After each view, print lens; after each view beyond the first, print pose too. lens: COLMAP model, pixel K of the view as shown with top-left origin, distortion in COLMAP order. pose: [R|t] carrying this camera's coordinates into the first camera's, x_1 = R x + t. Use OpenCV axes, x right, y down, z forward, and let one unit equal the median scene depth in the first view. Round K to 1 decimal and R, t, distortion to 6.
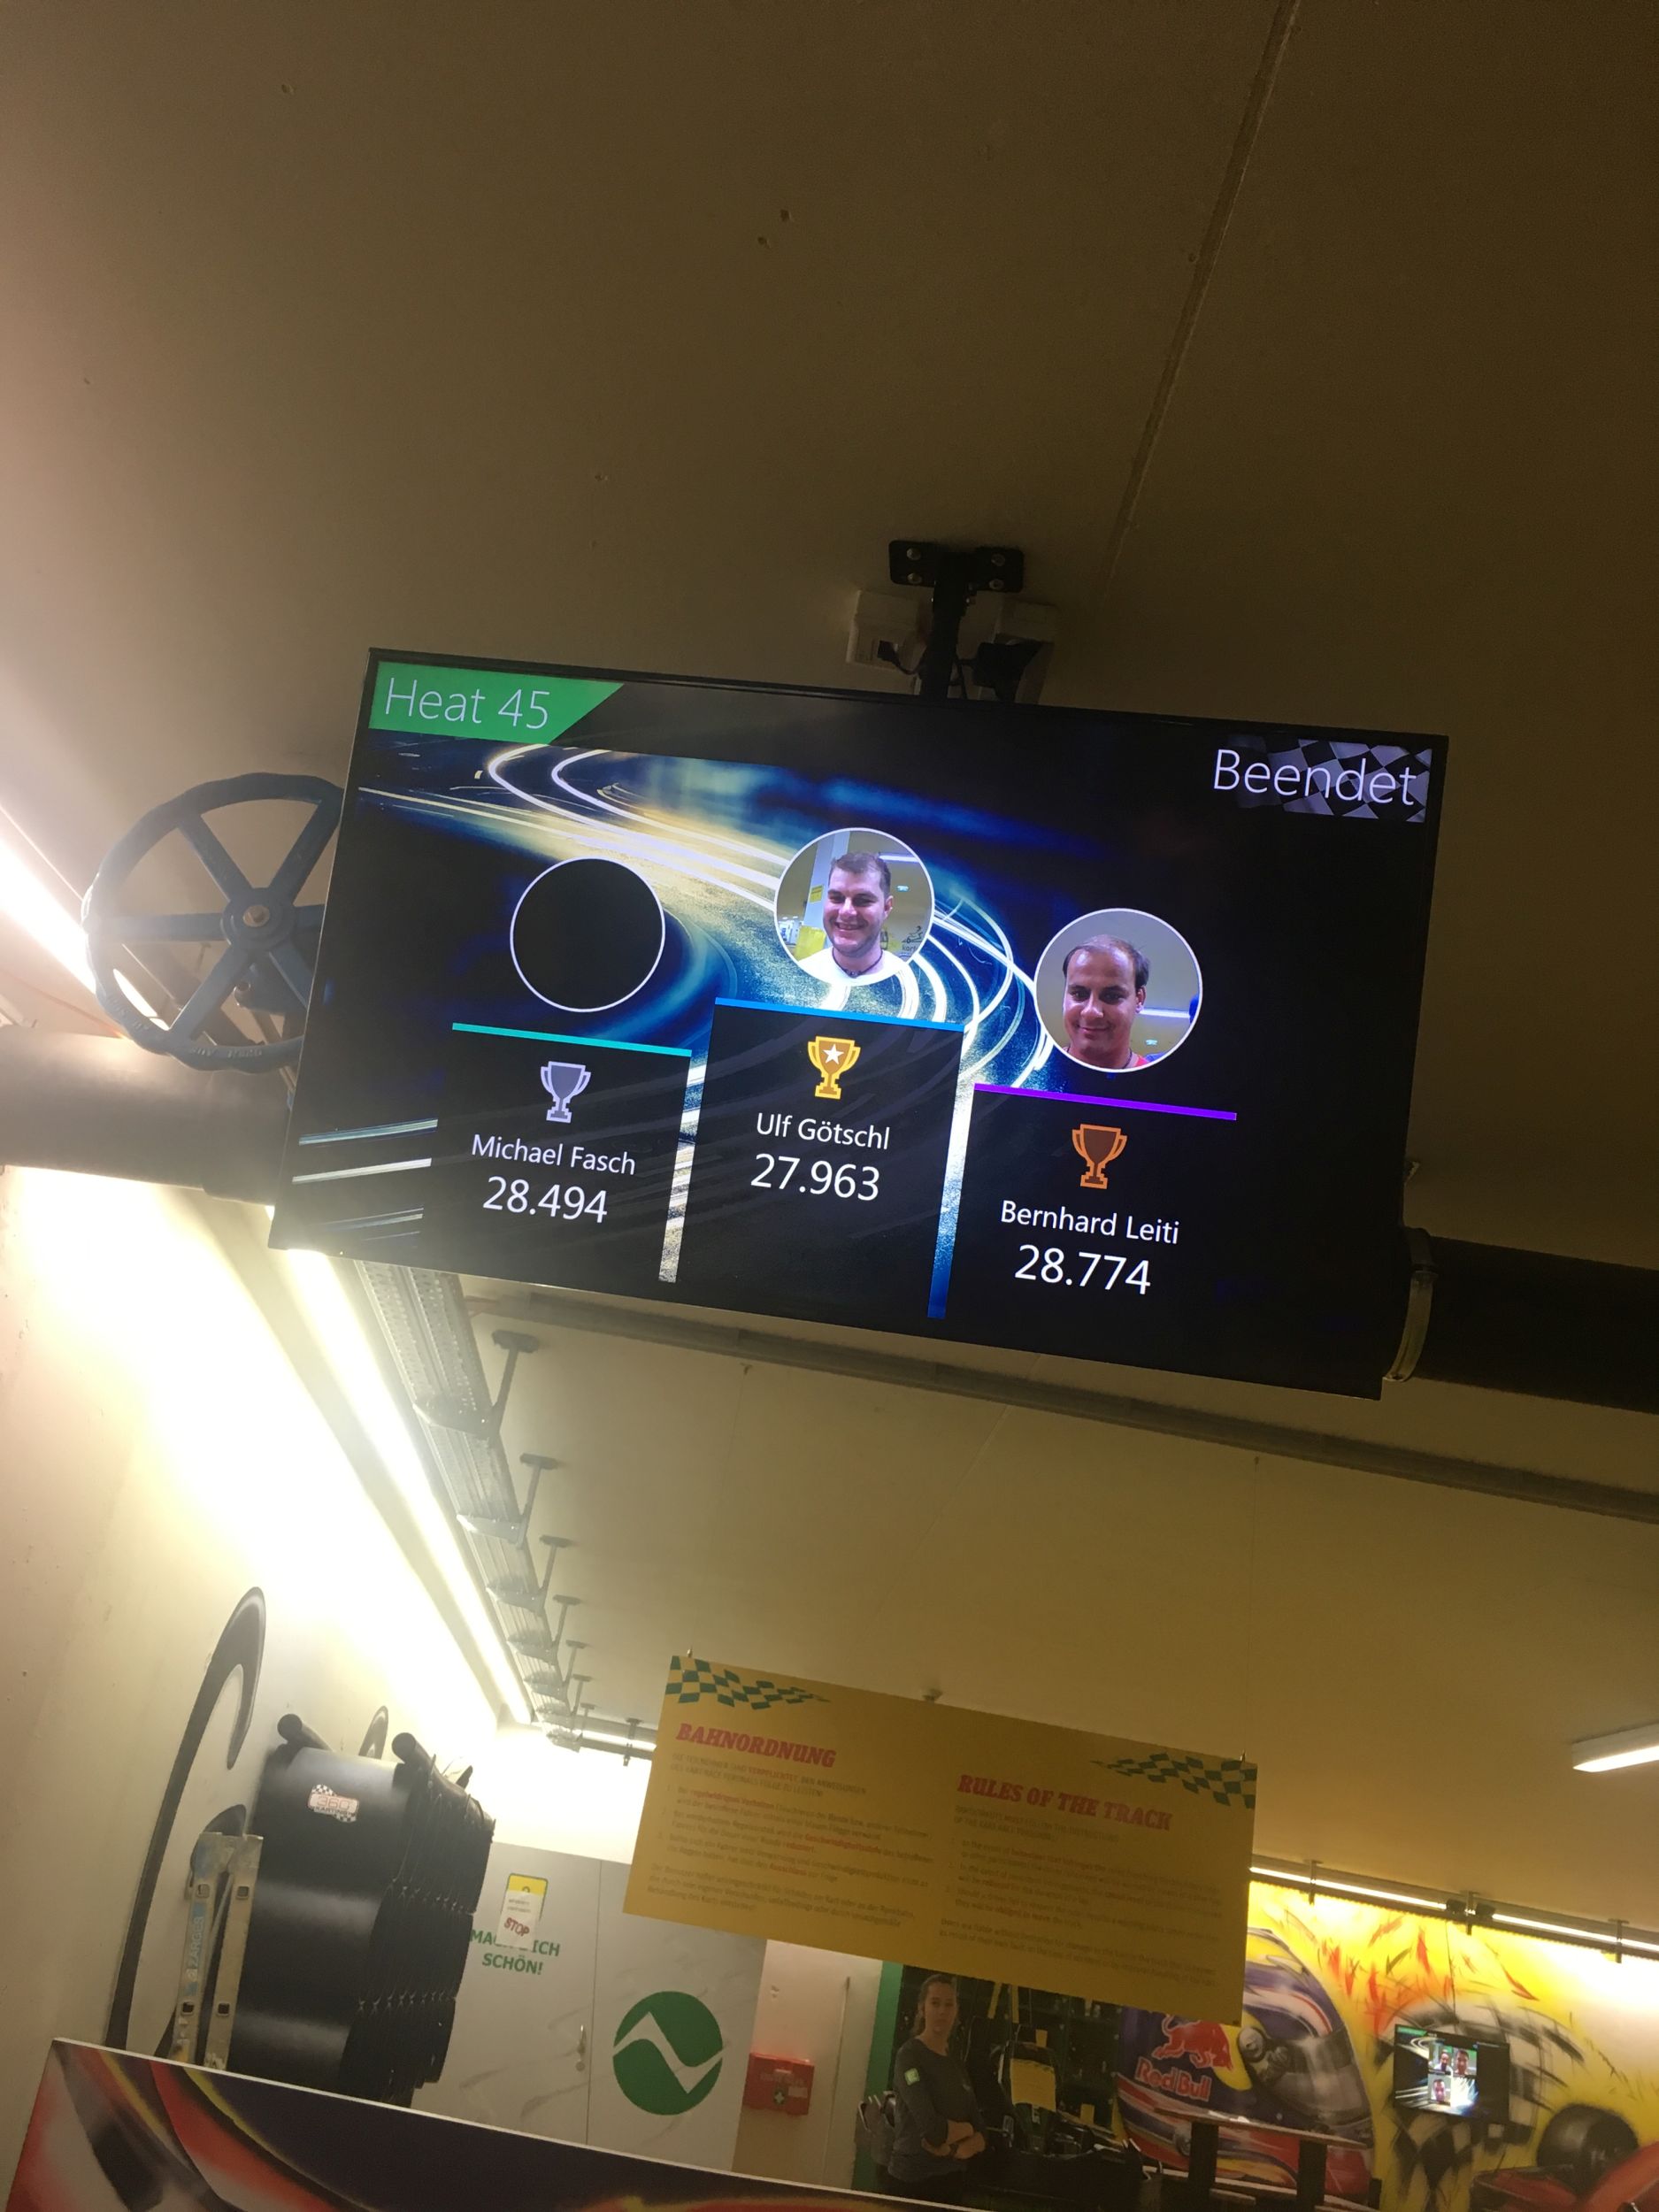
lens RADIAL K [[1870.8, 0, 829.5], [0, 1870.8, 1106.0], [0, 0, 1]] dist [0.094405, -0.133961]
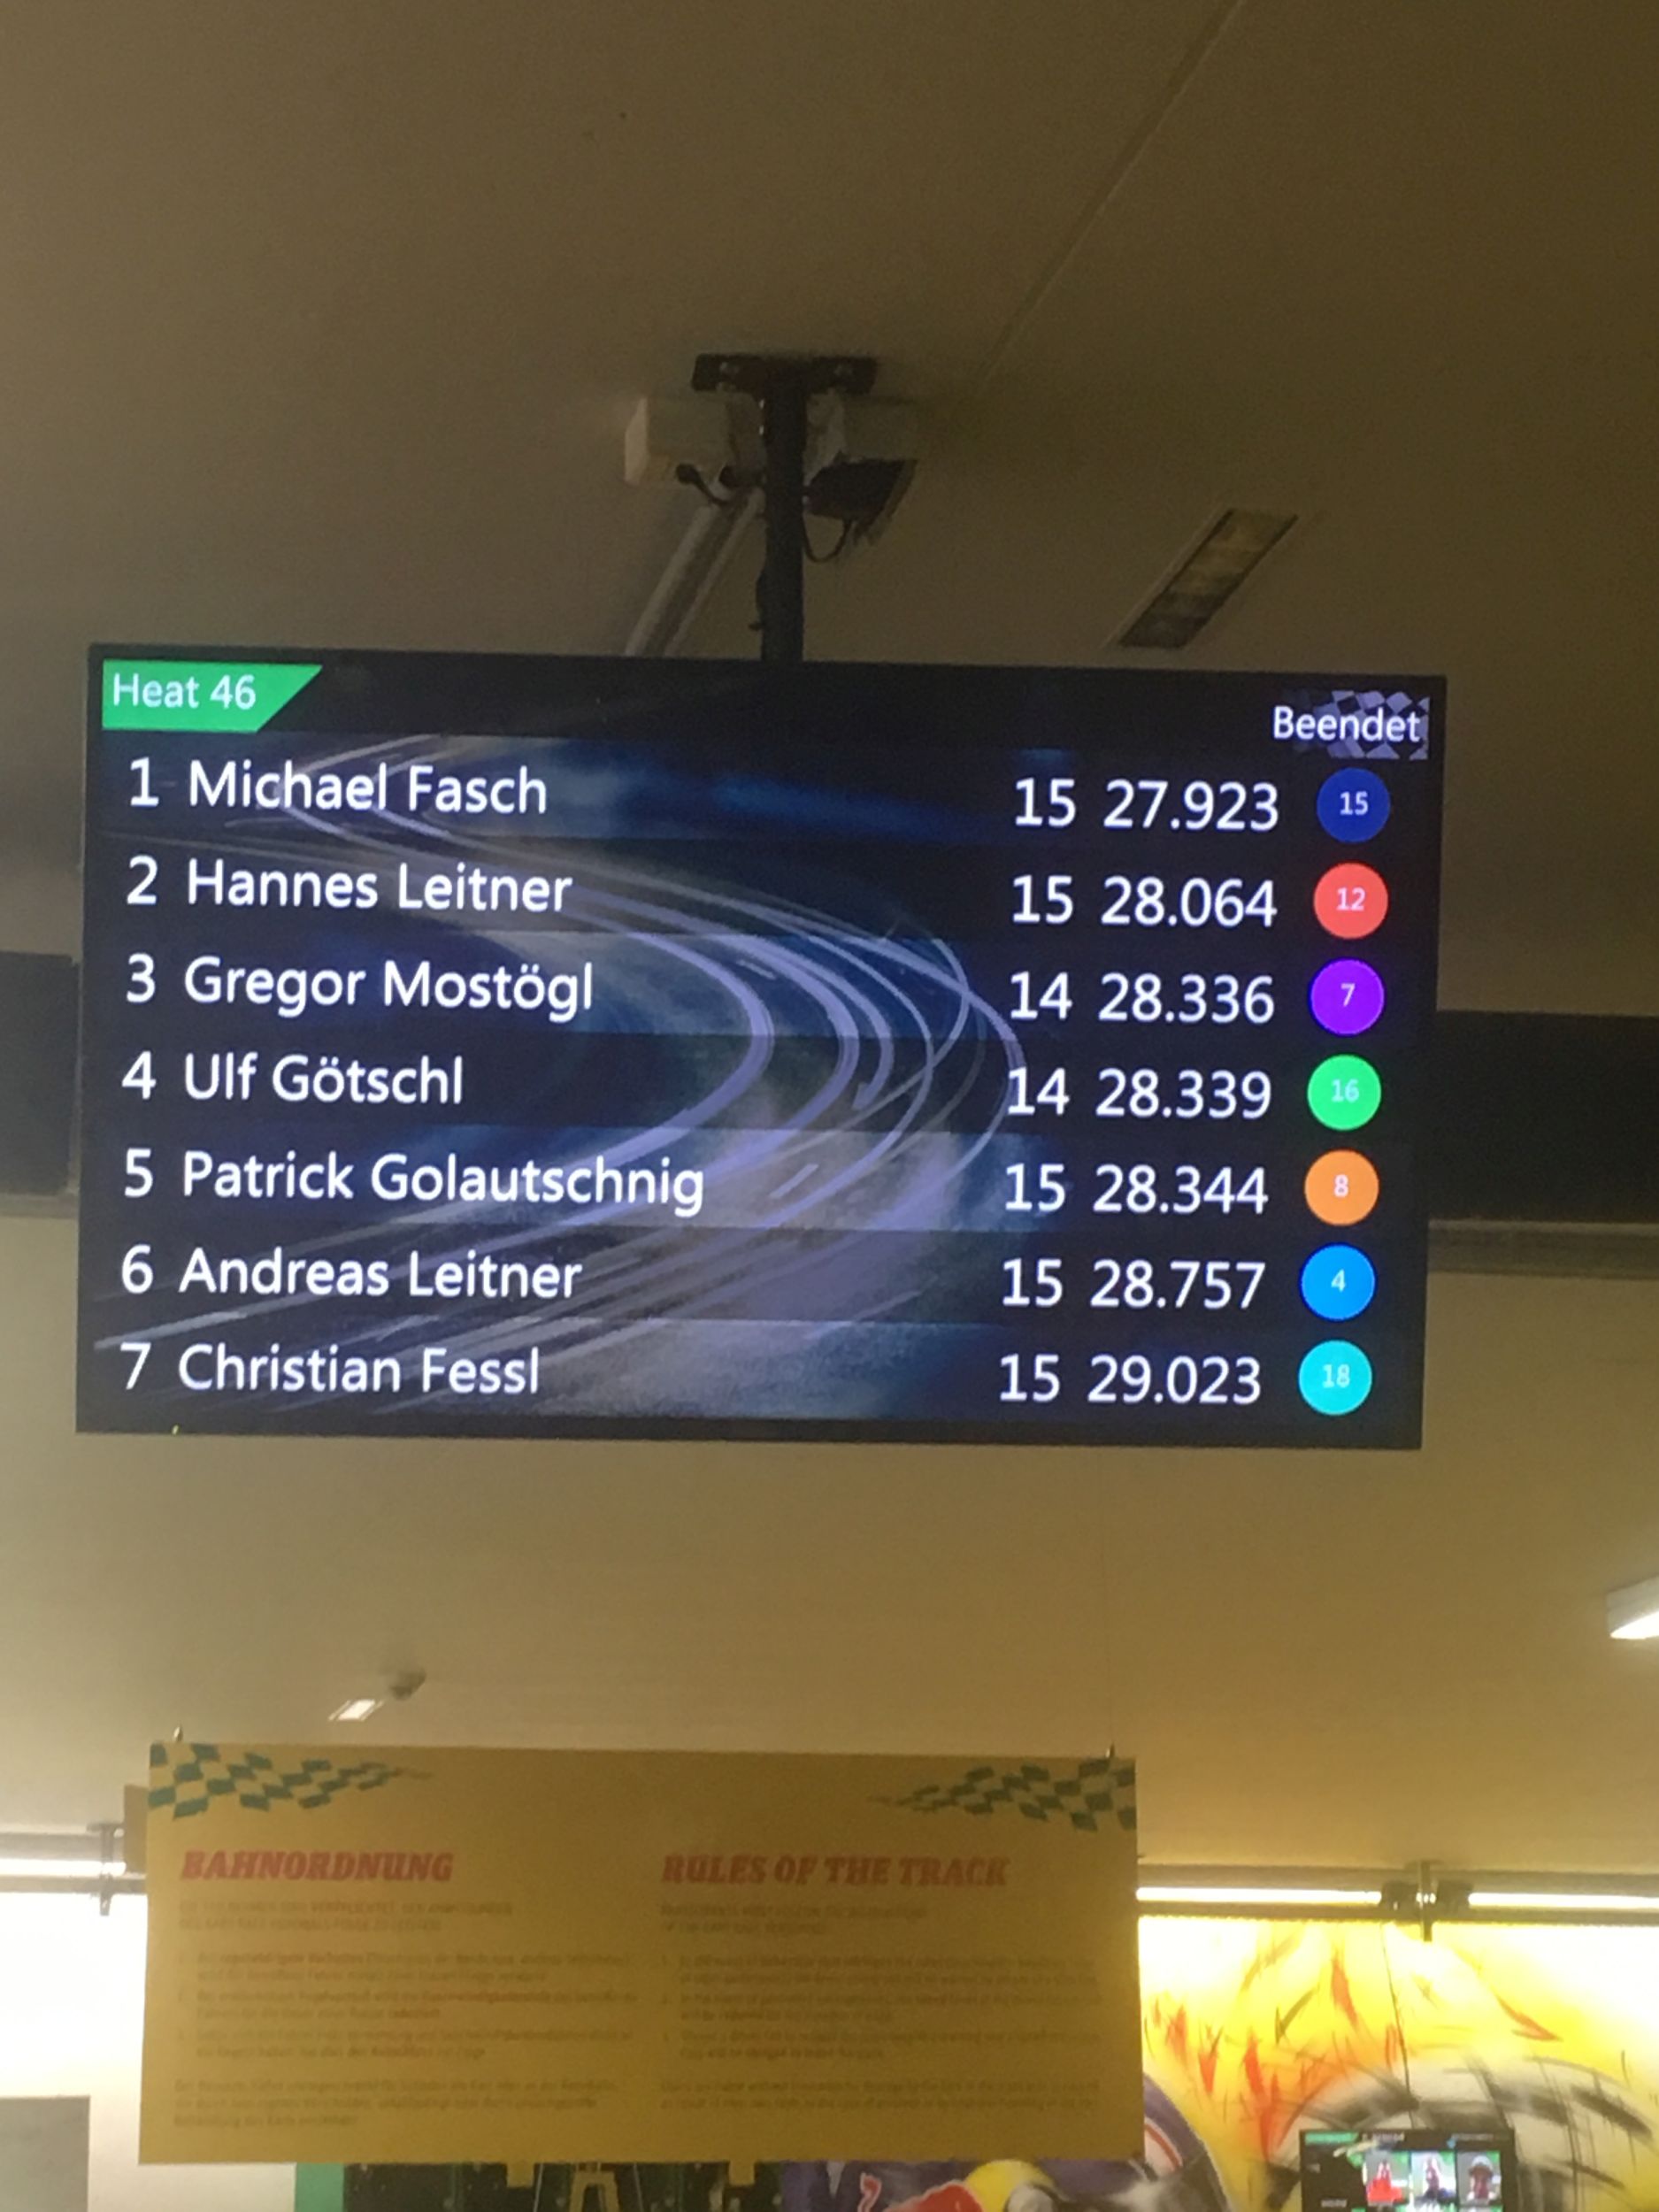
lens RADIAL K [[4704.5, 0, 829.5], [0, 4704.5, 1106.0], [0, 0, 1]] dist [0.036041, 0.057965]
pose [[0.970148, -0.127007, 0.206595, -0.155682], [0.082736, 0.974123, 0.210332, -0.183578], [-0.227962, -0.186960, 0.955552, -0.384713]]
